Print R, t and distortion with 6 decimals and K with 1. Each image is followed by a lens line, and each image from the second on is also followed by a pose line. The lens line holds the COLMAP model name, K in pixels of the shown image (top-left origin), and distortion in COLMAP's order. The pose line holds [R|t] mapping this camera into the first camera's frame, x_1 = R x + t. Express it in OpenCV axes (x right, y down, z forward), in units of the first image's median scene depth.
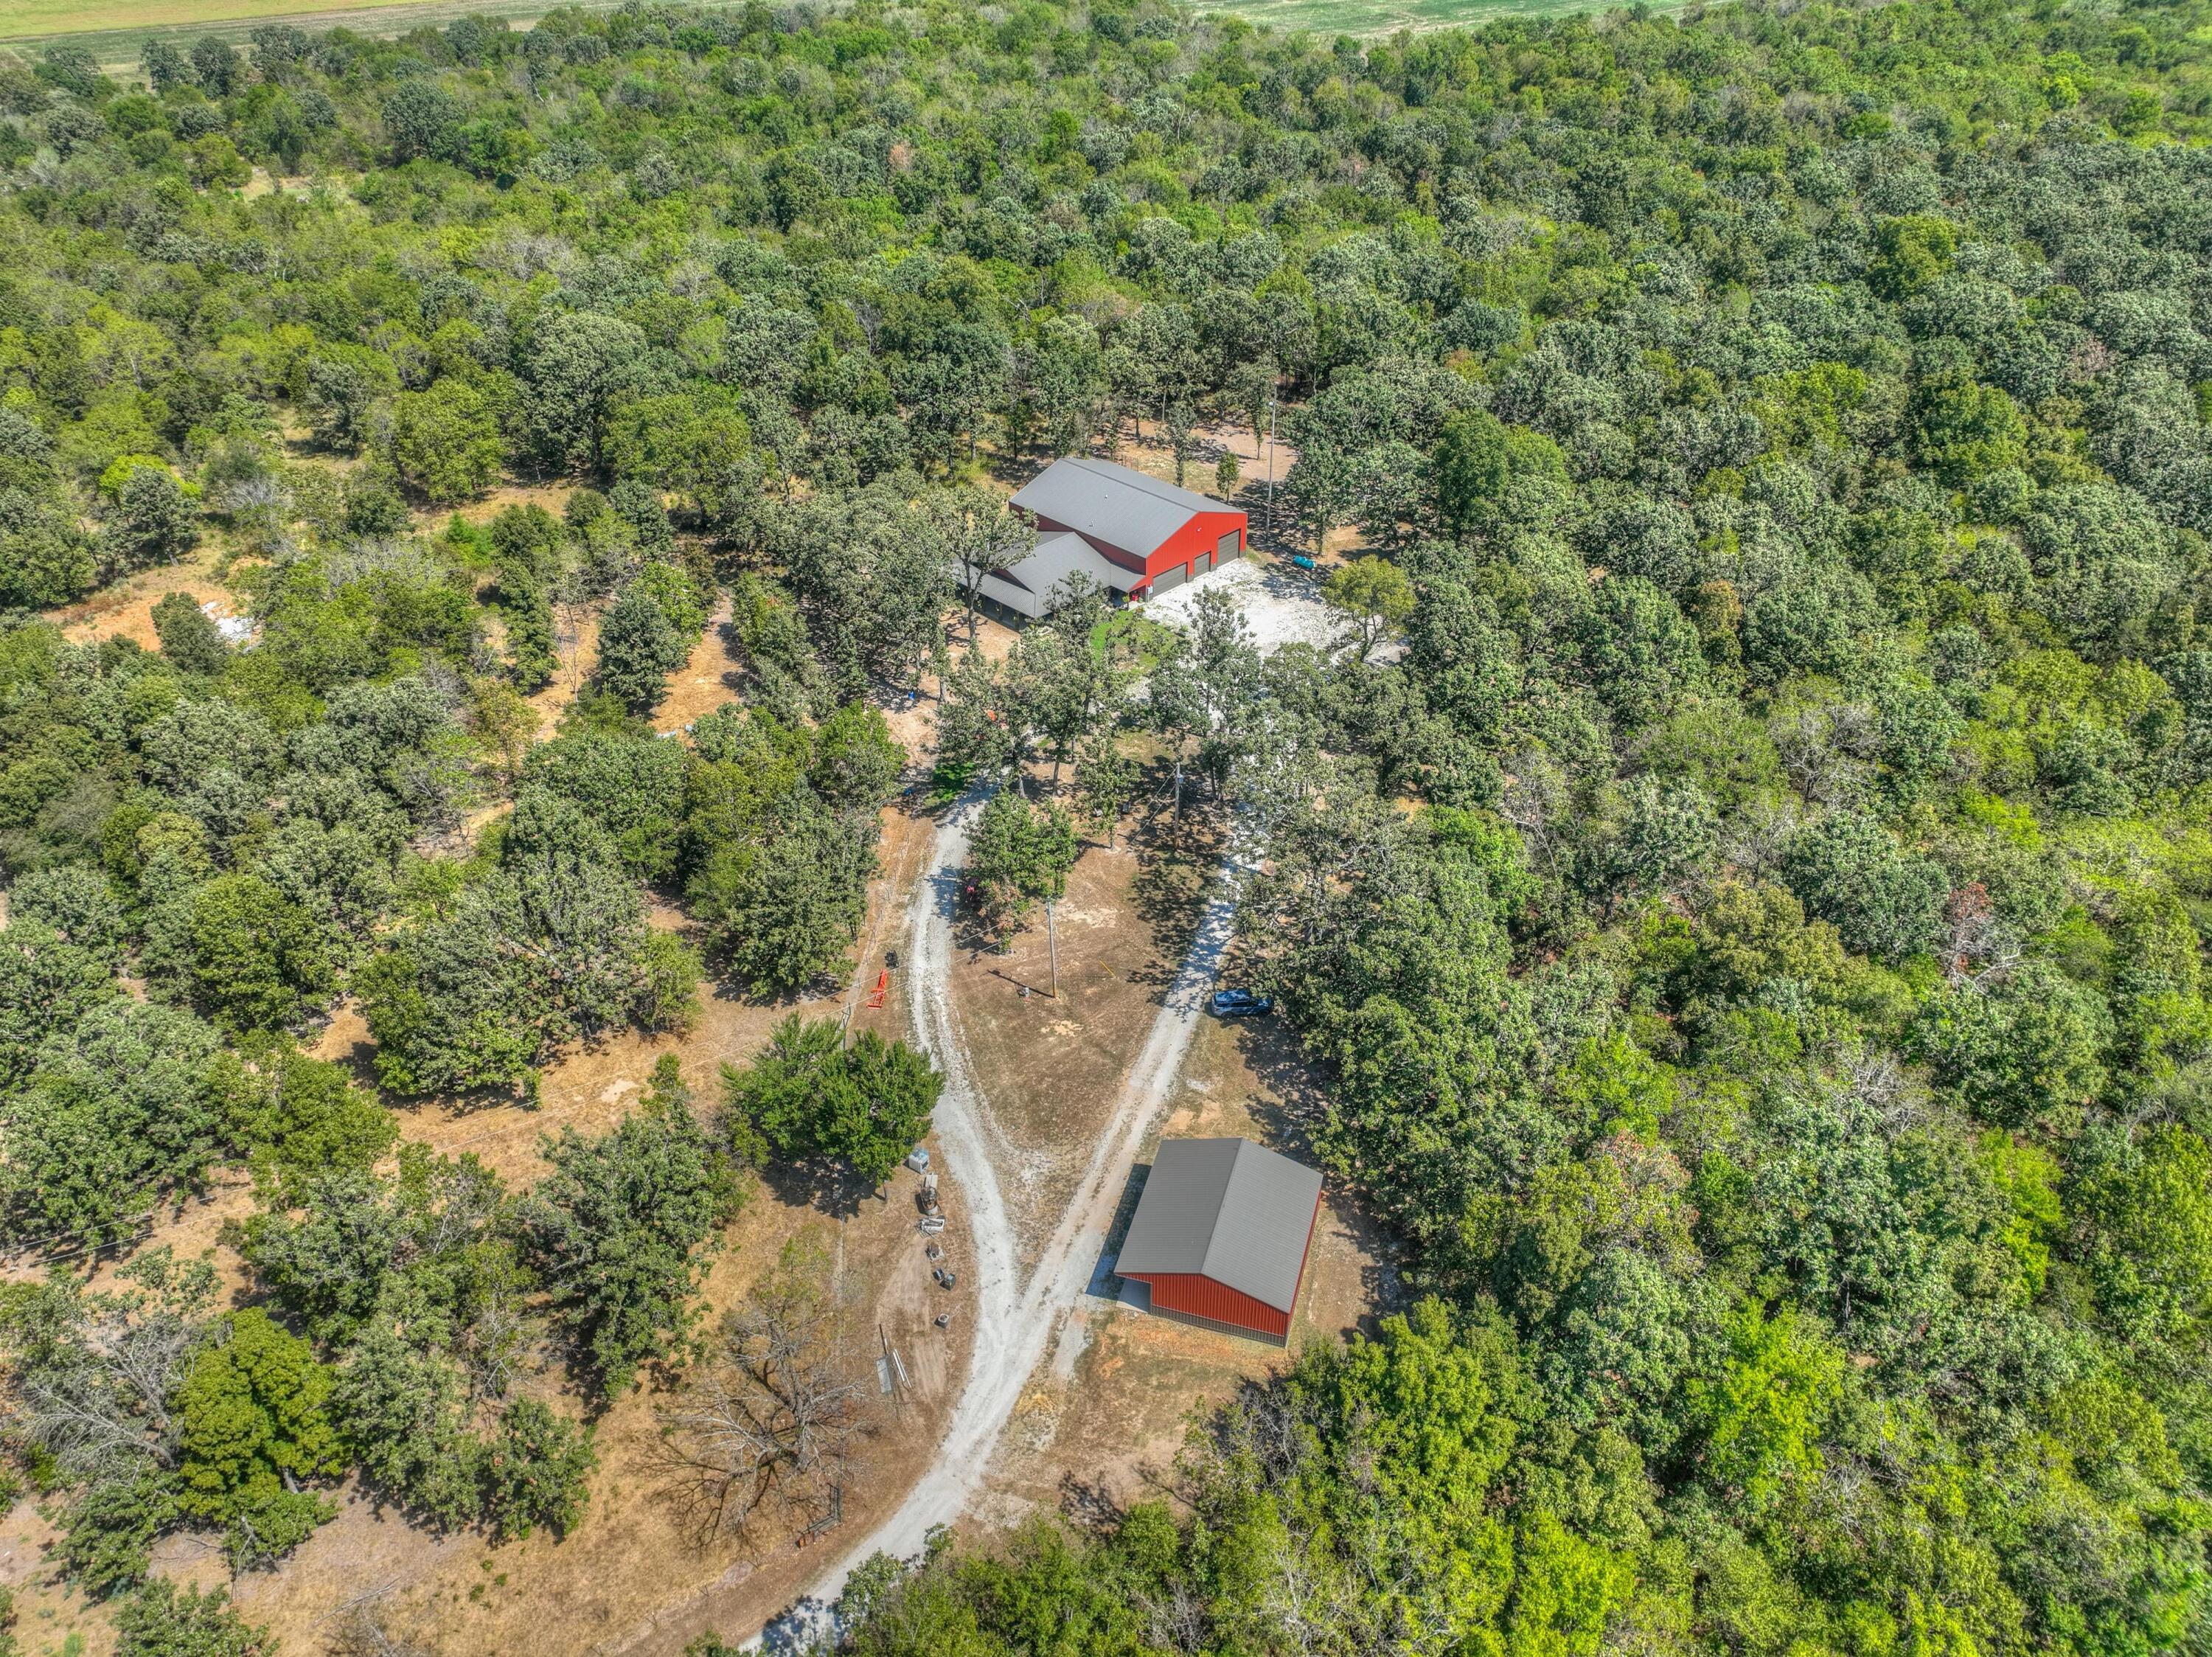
lens RADIAL K [[1546.3, 0, 1111.8], [0, 1546.3, 822.8], [0, 0, 1]] dist [0.019771, 0.002000]
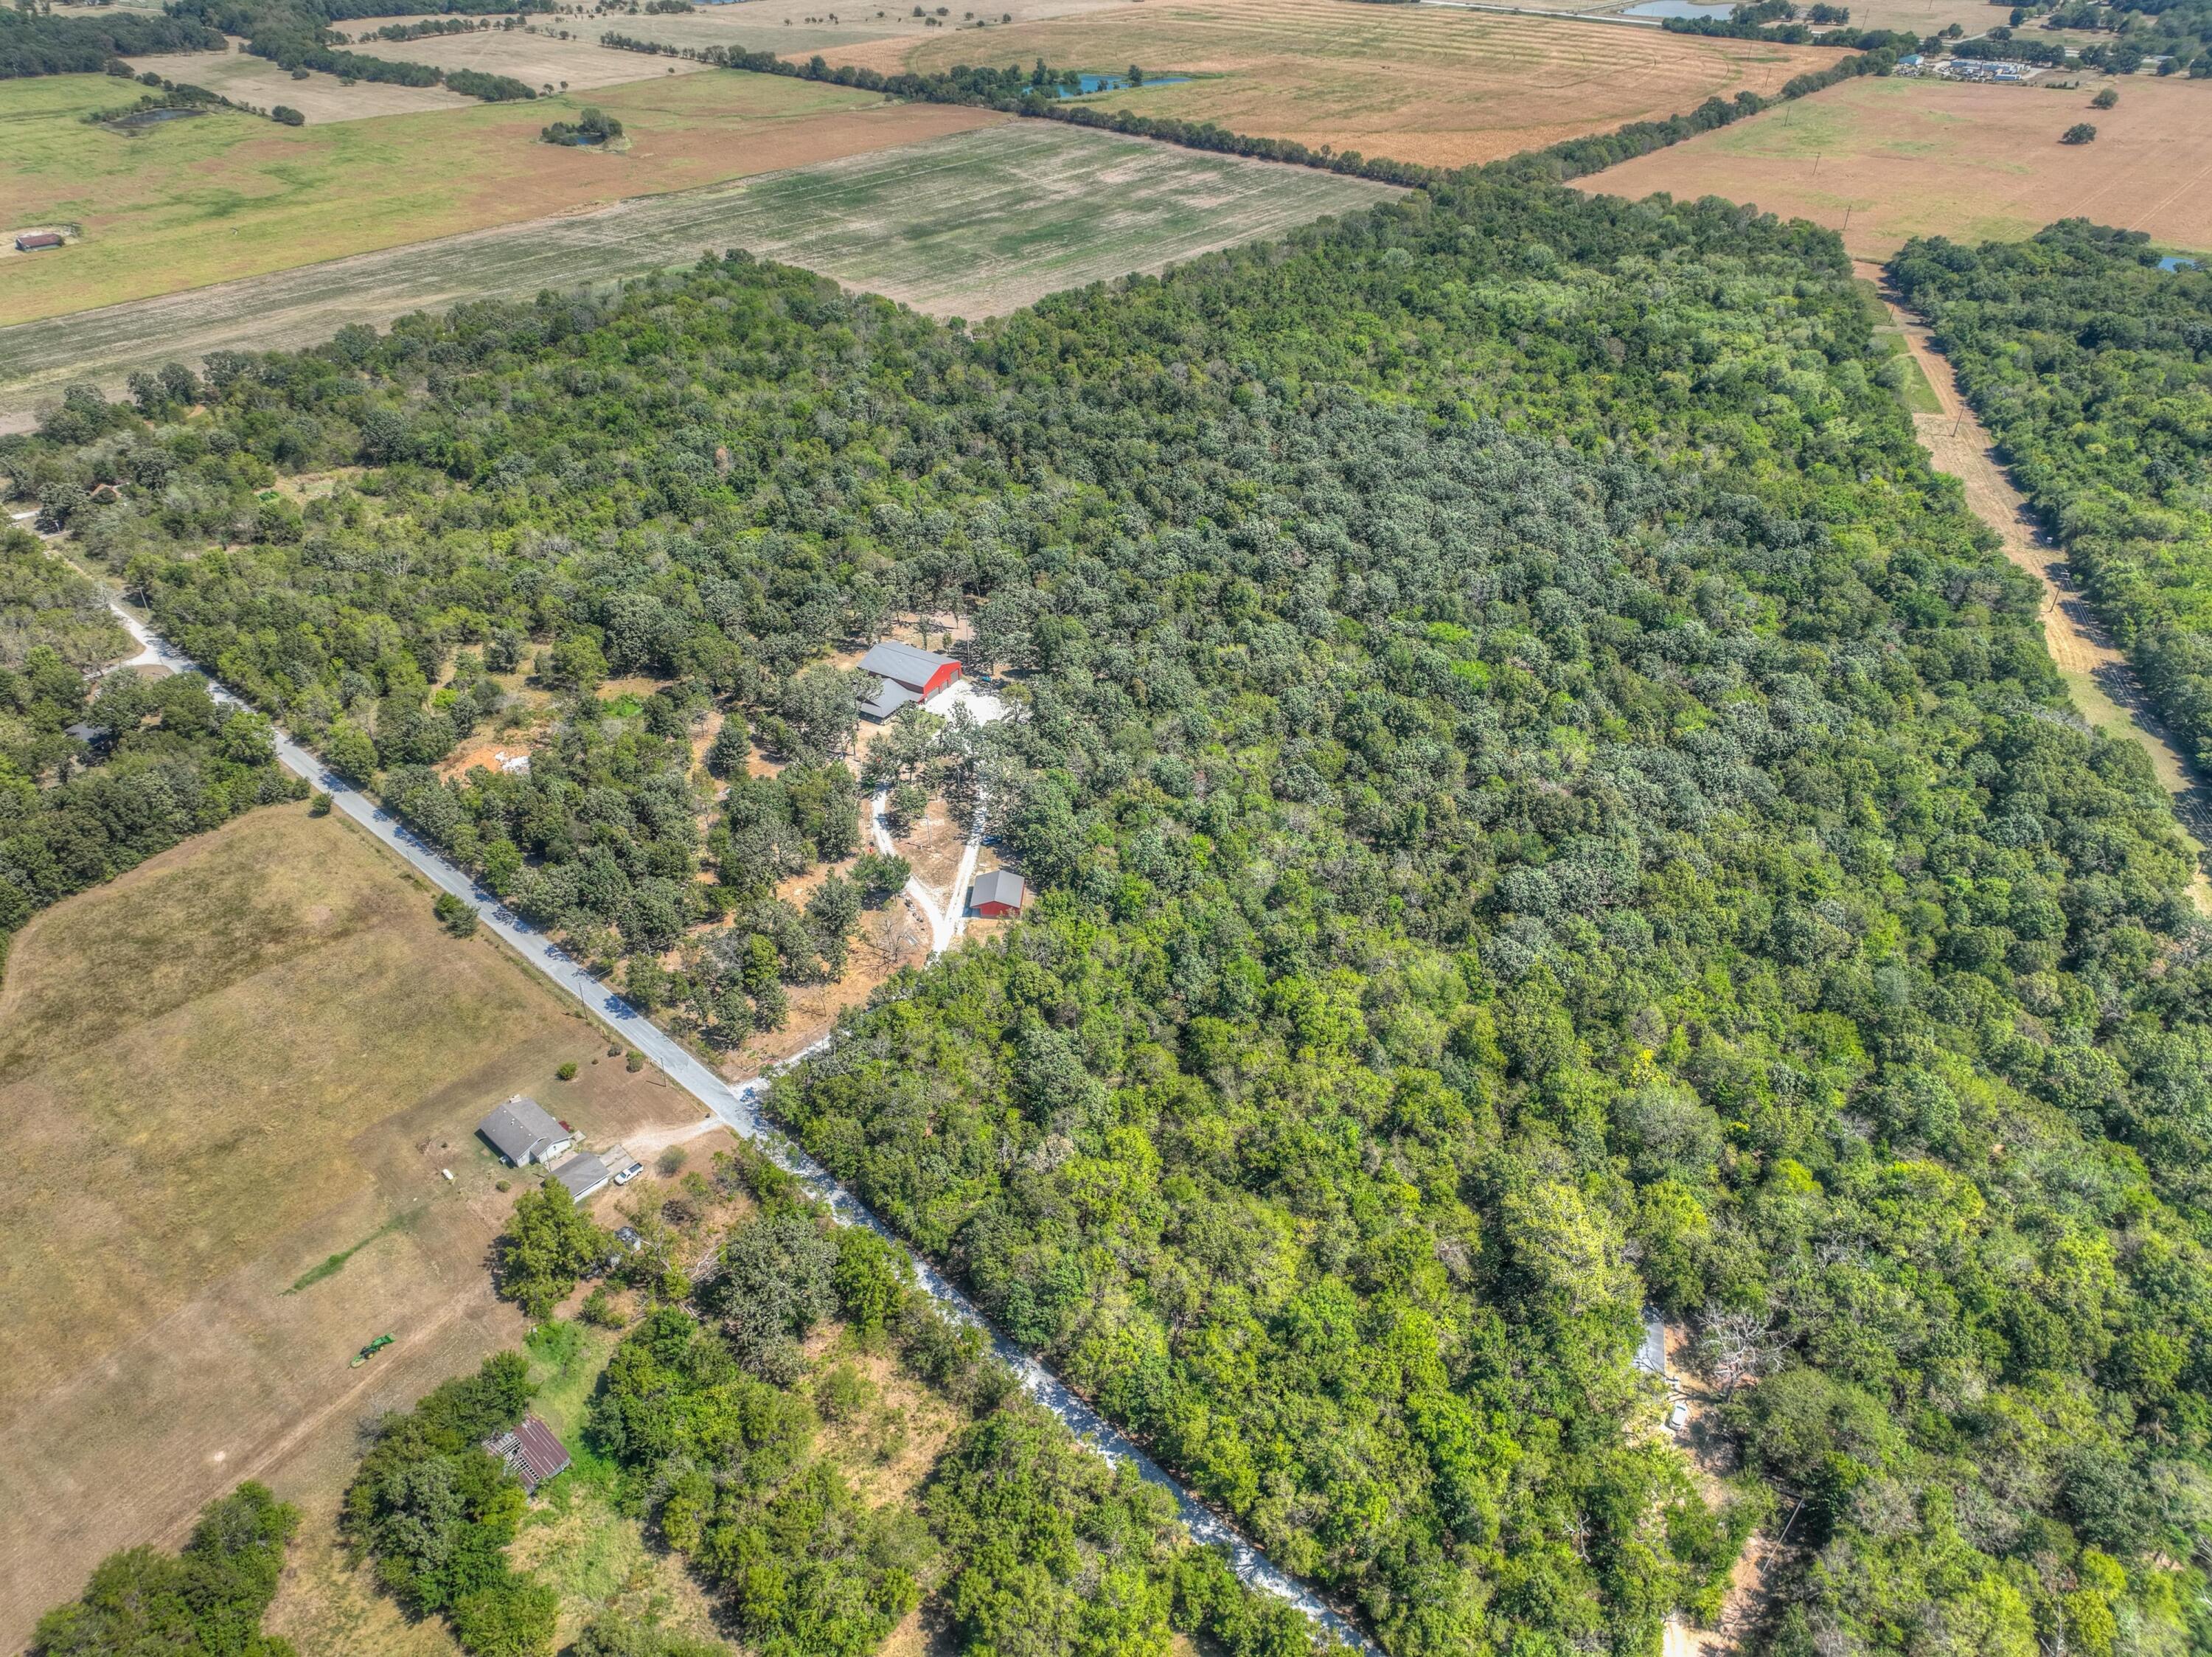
lens RADIAL K [[1546.3, 0, 1104.7], [0, 1546.3, 828.9], [0, 0, 1]] dist [0.019771, 0.002000]
pose [[0.971202, -0.130187, 0.199546, -0.224274], [0.132202, 0.991217, 0.003254, 0.082741], [-0.198217, 0.023220, 0.979883, -1.491043]]
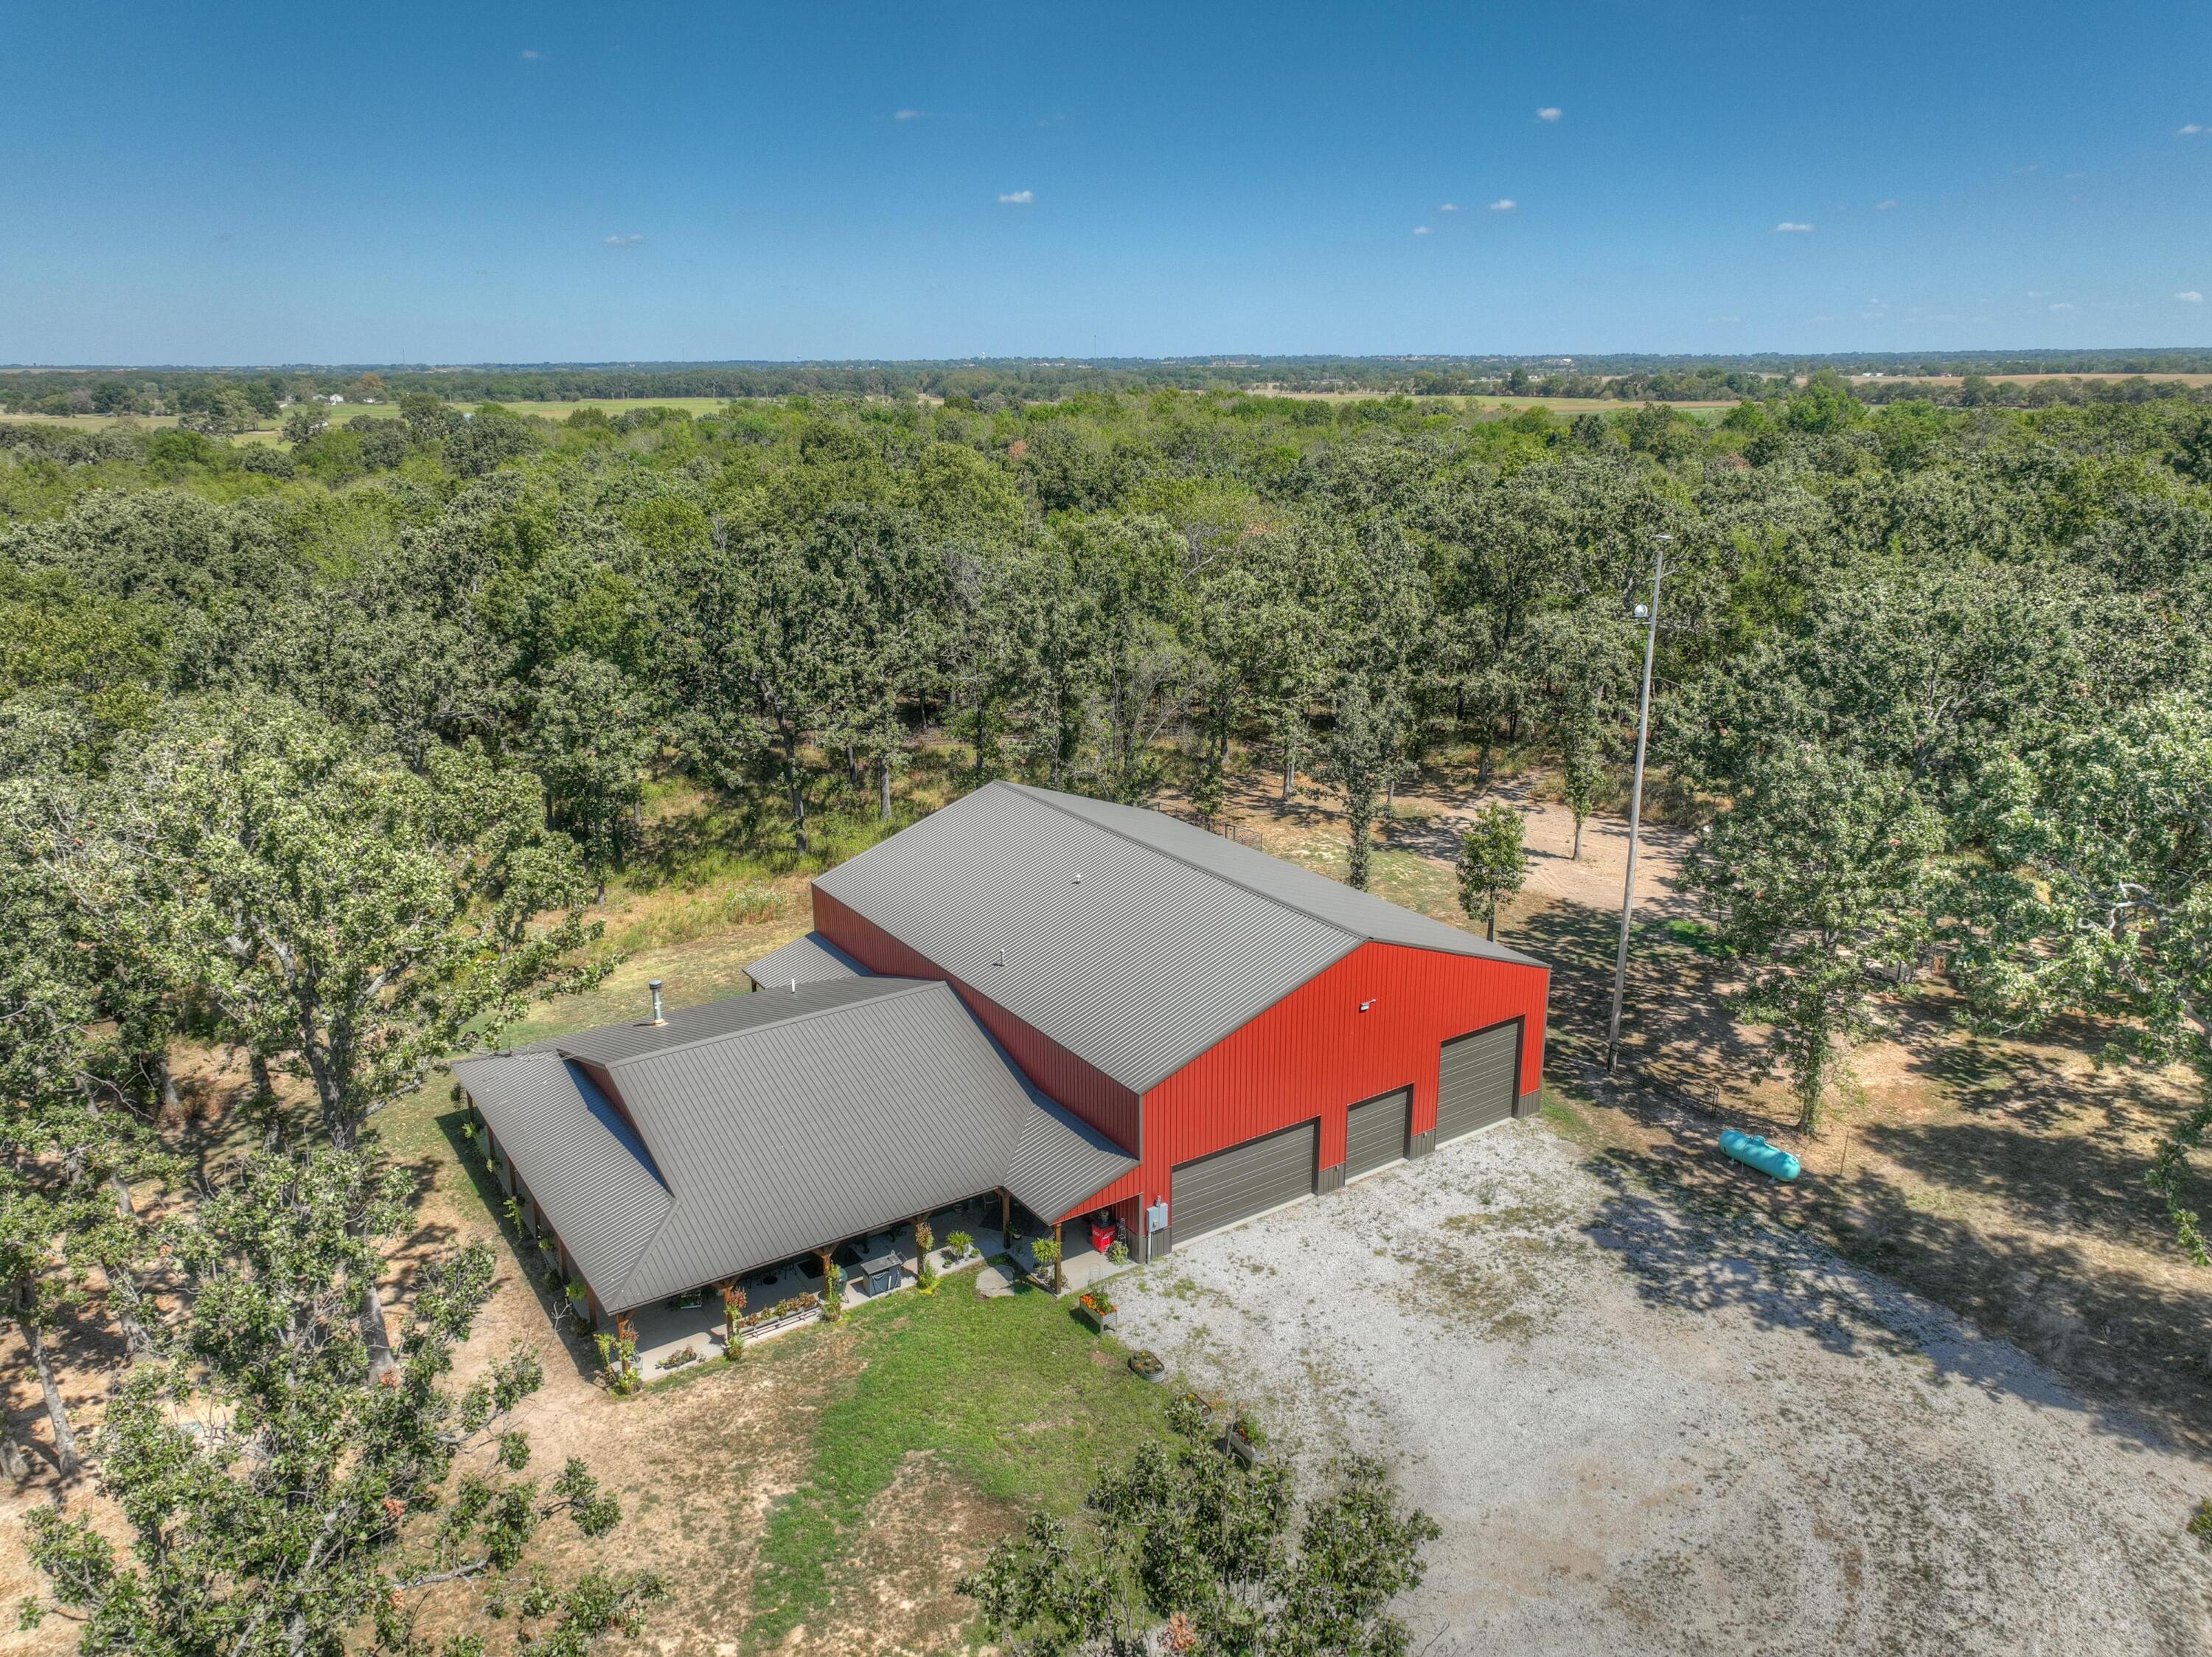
lens RADIAL K [[1546.3, 0, 1103.0], [0, 1546.3, 821.0], [0, 0, 1]] dist [0.019771, 0.002000]
pose [[0.979879, 0.054644, -0.191966, 0.067375], [-0.111991, 0.946649, -0.302182, -0.141544], [0.165212, 0.317600, 0.933721, 0.774724]]
